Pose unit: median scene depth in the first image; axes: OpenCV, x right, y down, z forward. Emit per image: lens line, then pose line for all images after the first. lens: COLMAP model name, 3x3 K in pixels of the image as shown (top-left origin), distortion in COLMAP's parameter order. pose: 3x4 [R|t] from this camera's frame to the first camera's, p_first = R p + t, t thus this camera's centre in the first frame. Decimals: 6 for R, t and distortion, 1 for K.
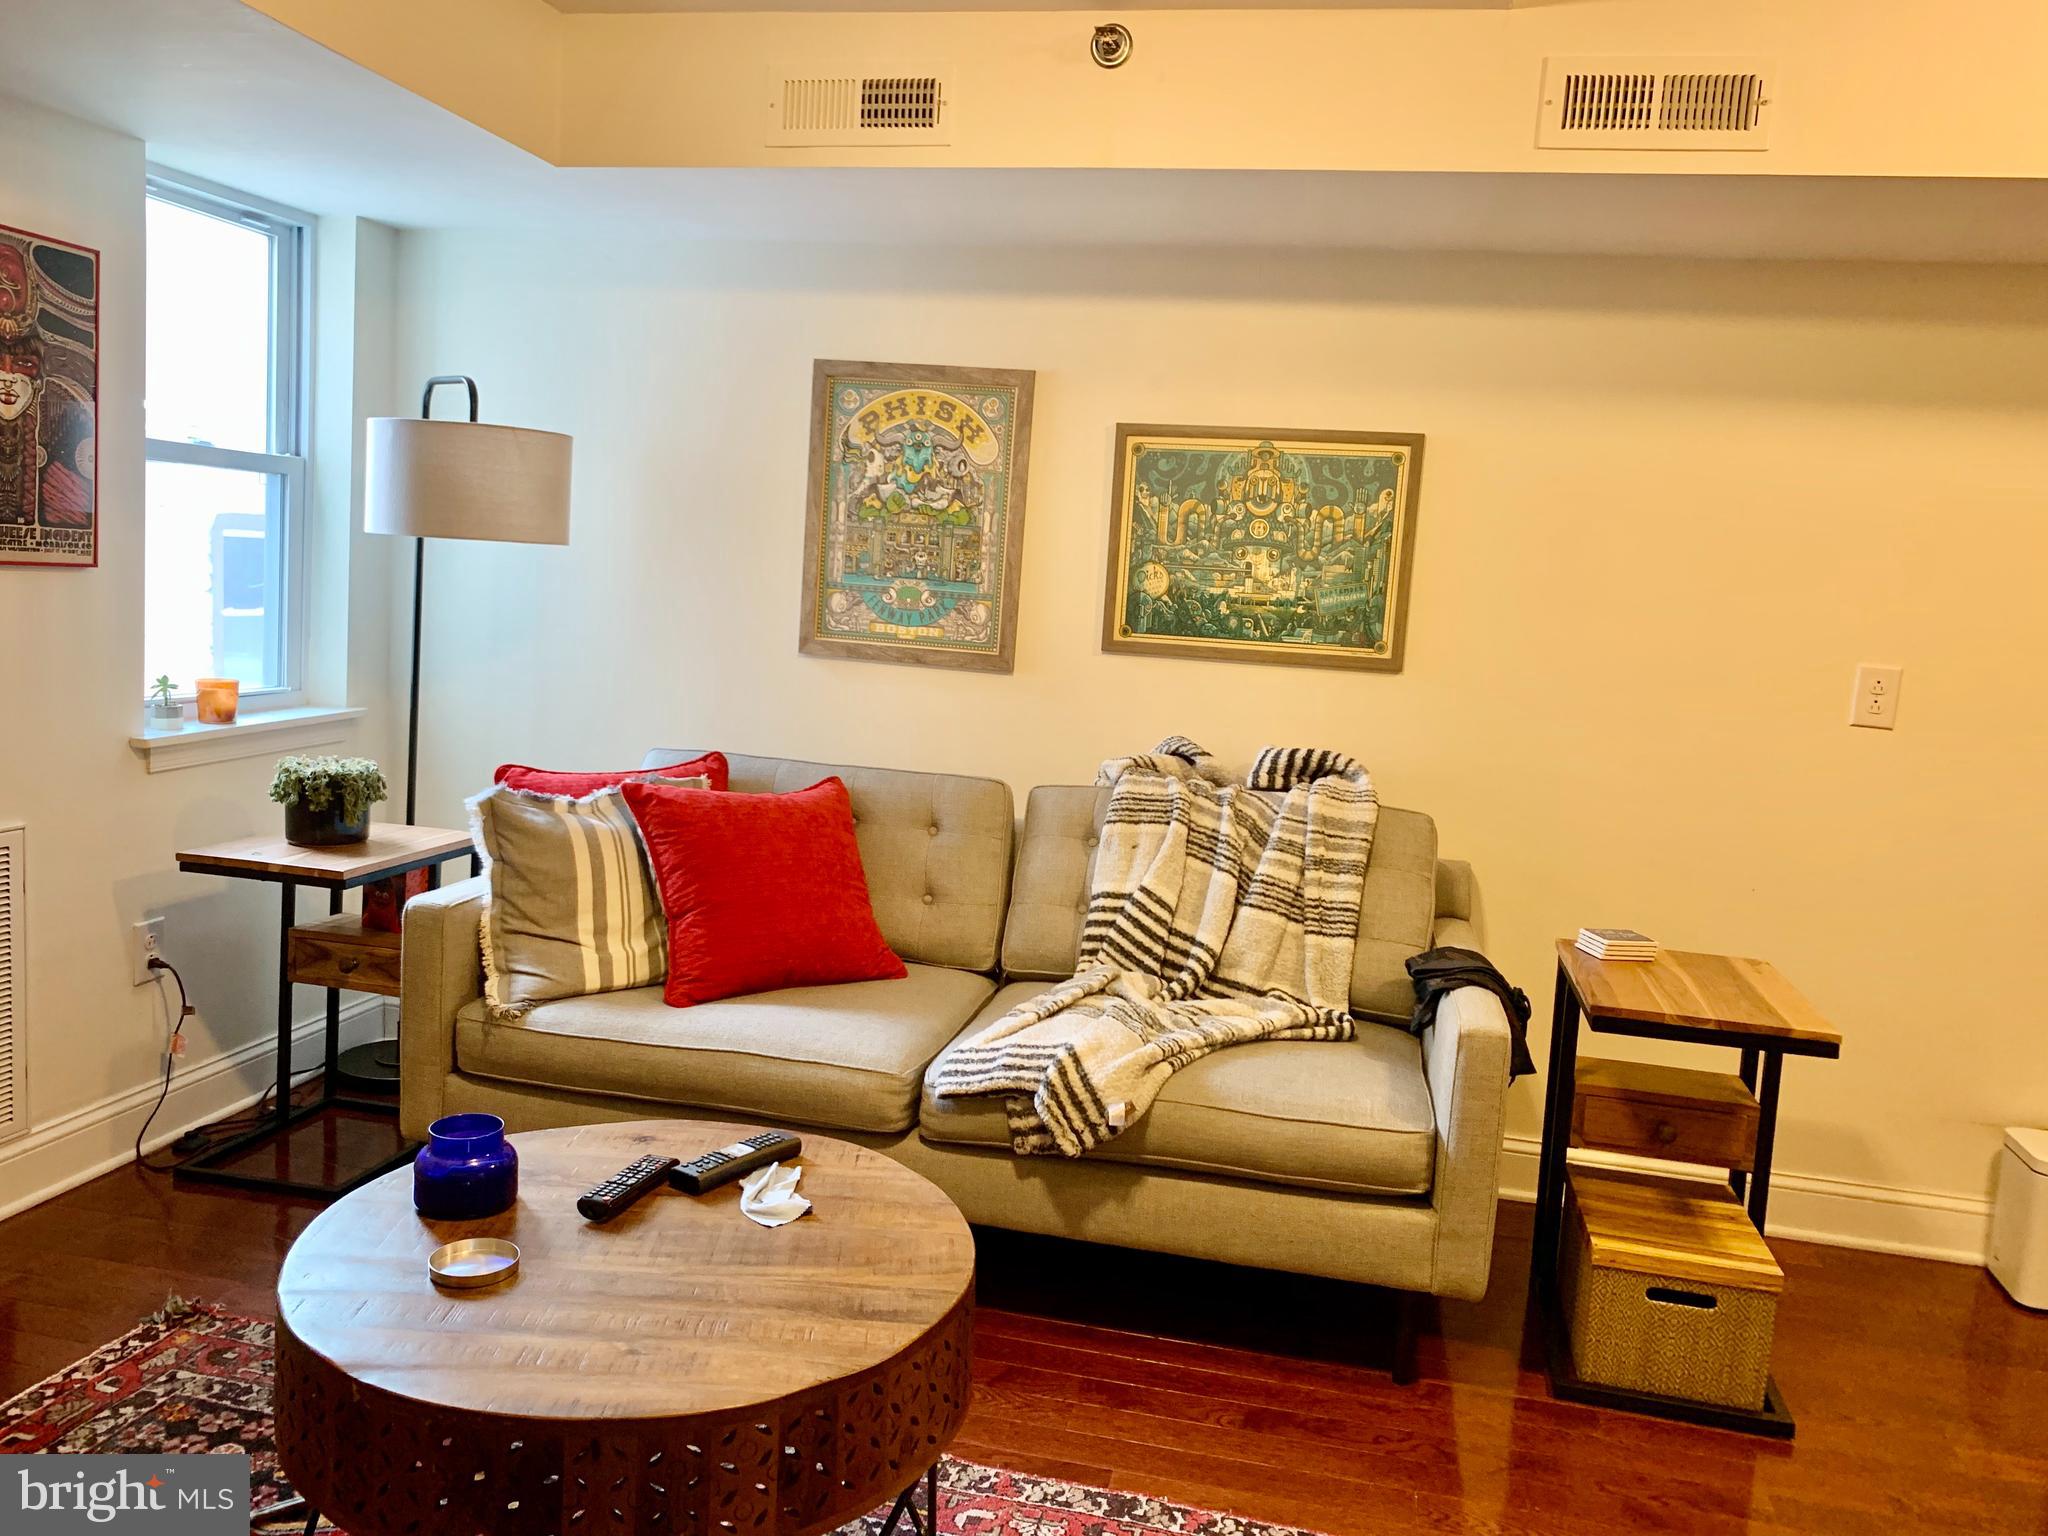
lens RADIAL K [[1497.1, 0, 1024.0], [0, 1497.1, 768.0], [0, 0, 1]] dist [0.084395, -0.118015]
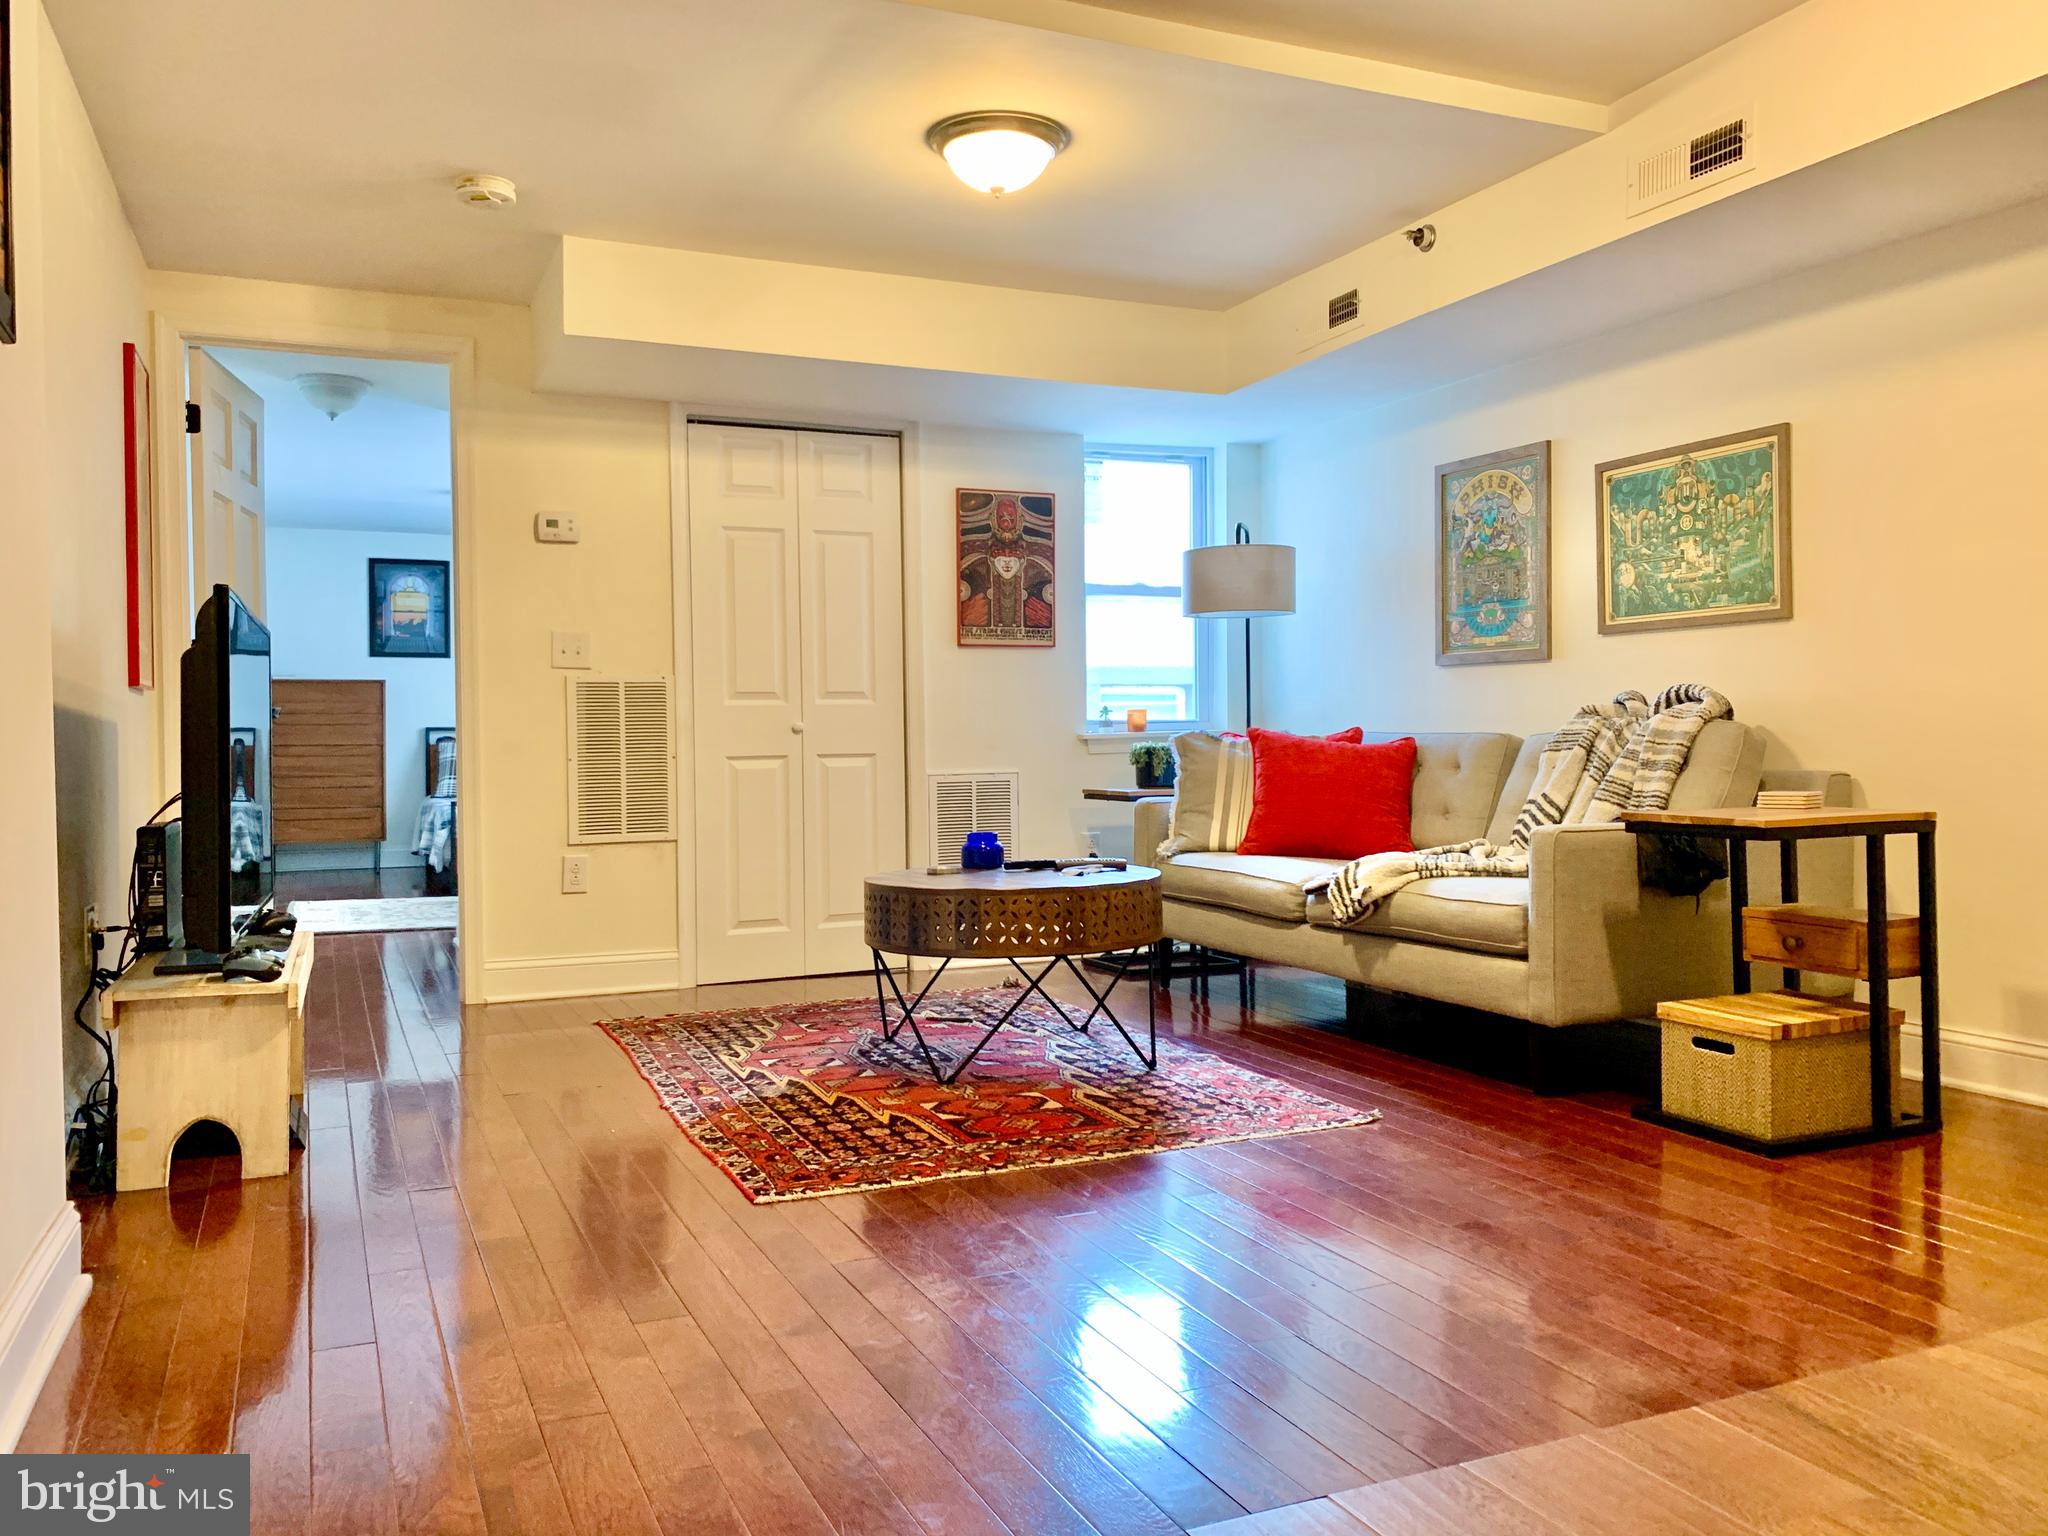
lens RADIAL K [[1576.9, 0, 1015.7], [0, 1576.9, 733.6], [0, 0, 1]] dist [0.087756, -0.149046]
pose [[0.593503, -0.072916, -0.801522, 0.887736], [-0.049424, 0.990706, -0.126723, 0.215913], [0.803313, 0.114826, 0.584383, -0.219241]]
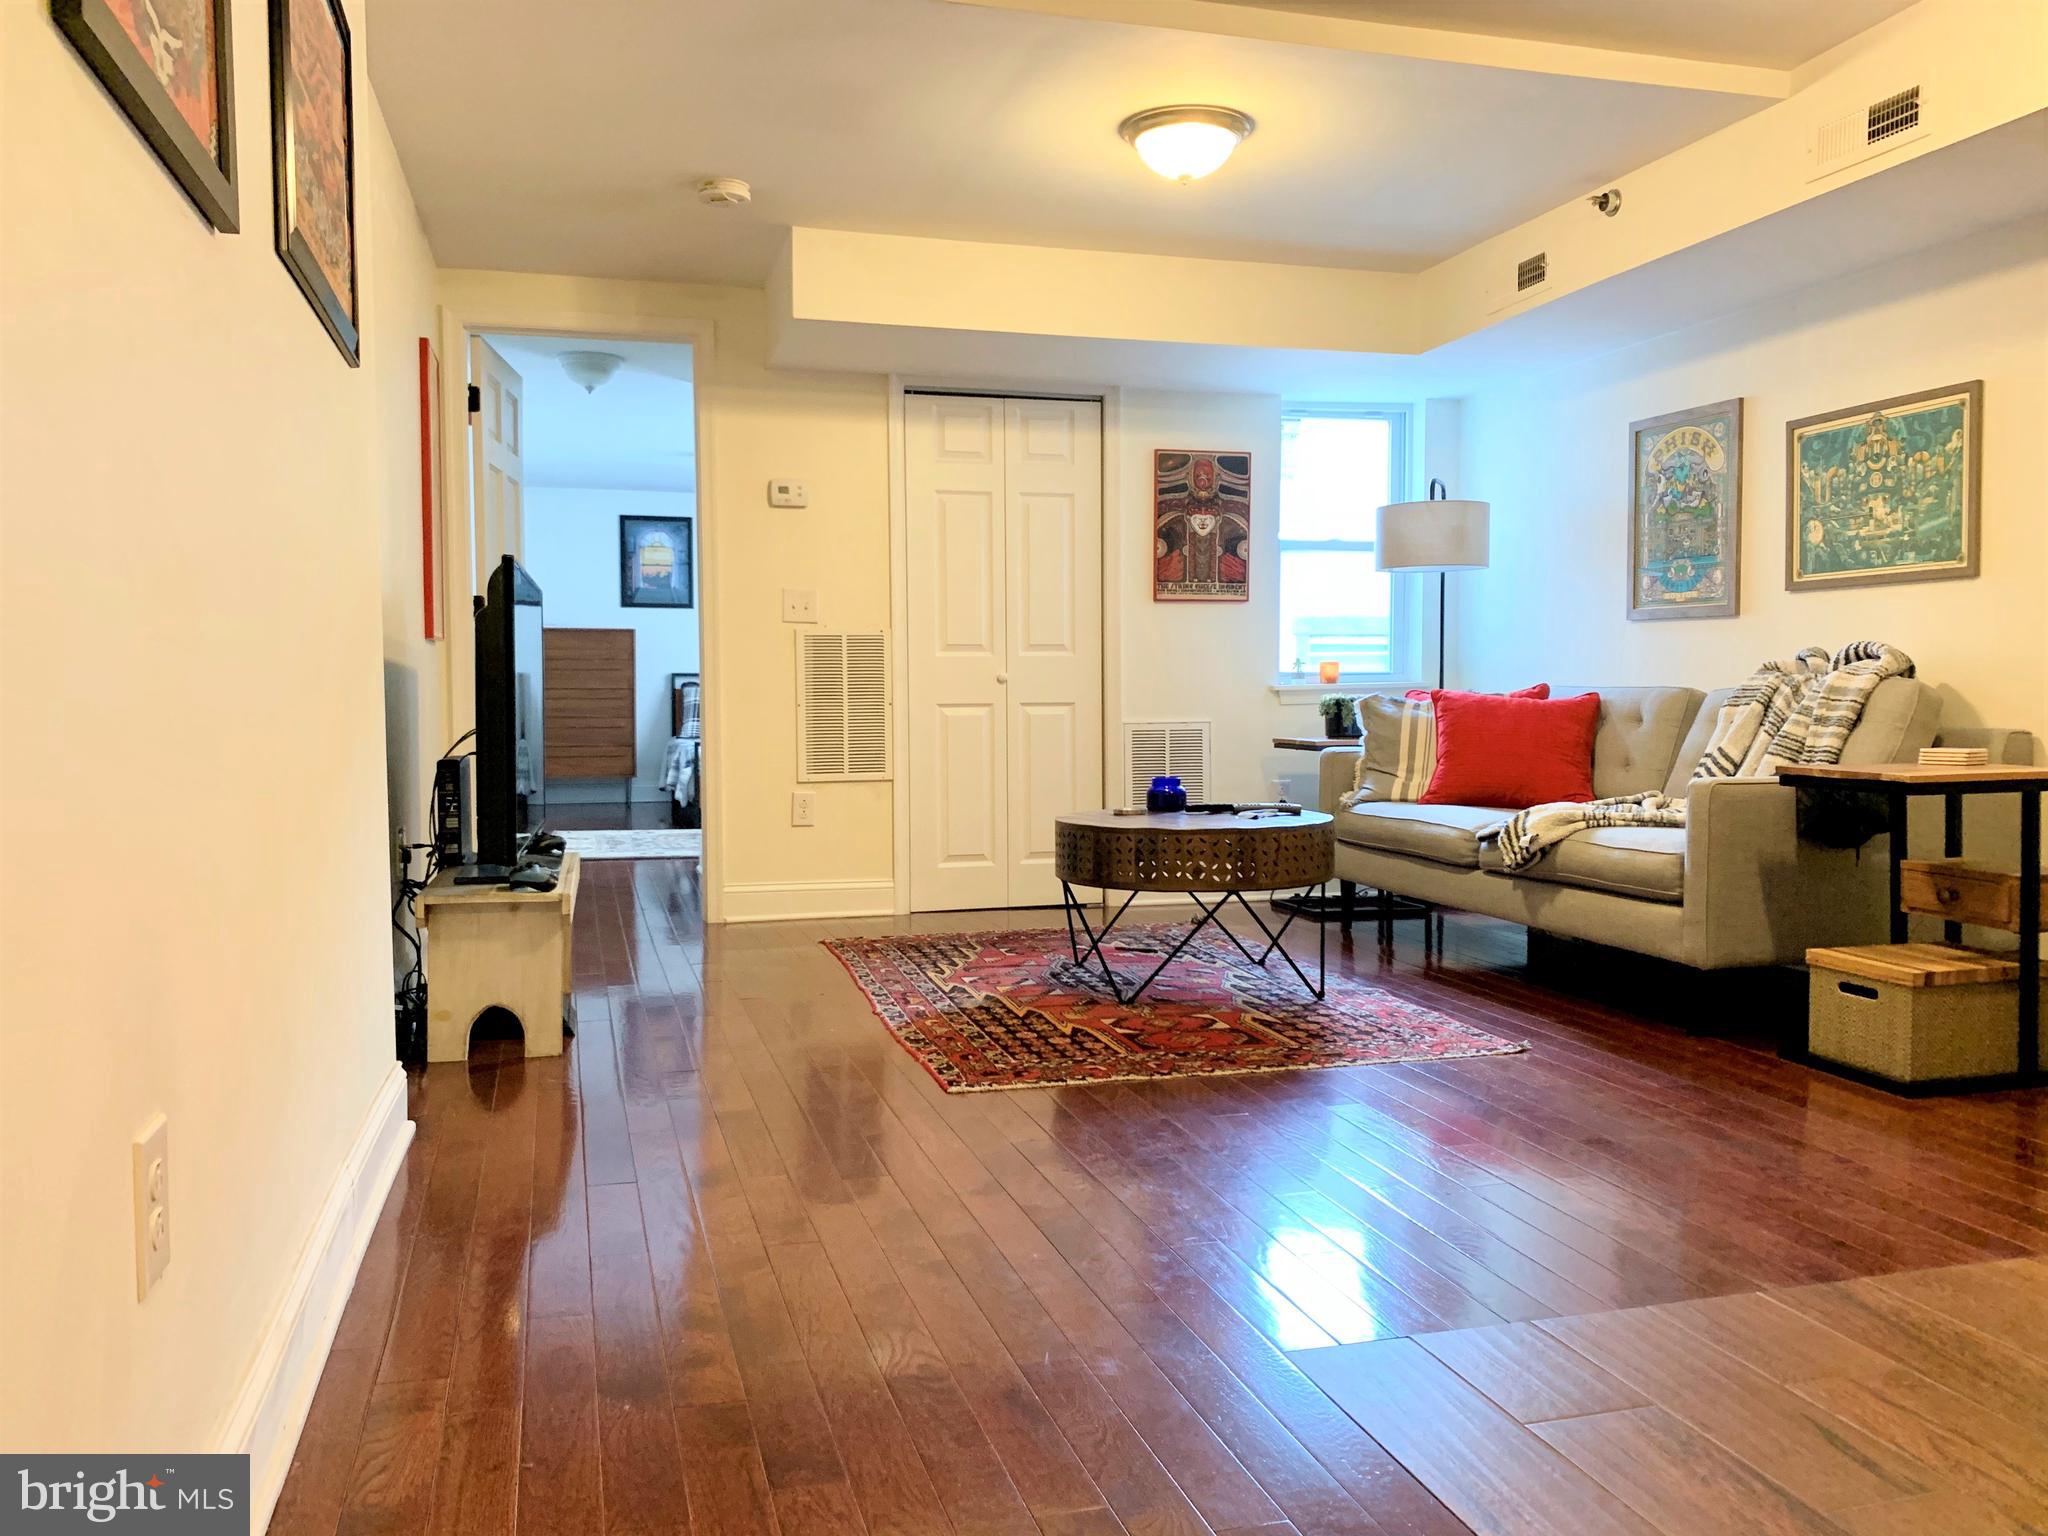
lens RADIAL K [[1576.5, 0, 1024.9], [0, 1576.5, 742.4], [0, 0, 1]] dist [0.052883, -0.056142]
pose [[0.481310, -0.034774, -0.875860, 0.986856], [-0.073406, 0.994104, -0.079808, 0.223161], [0.873471, 0.102706, 0.475919, -0.249663]]
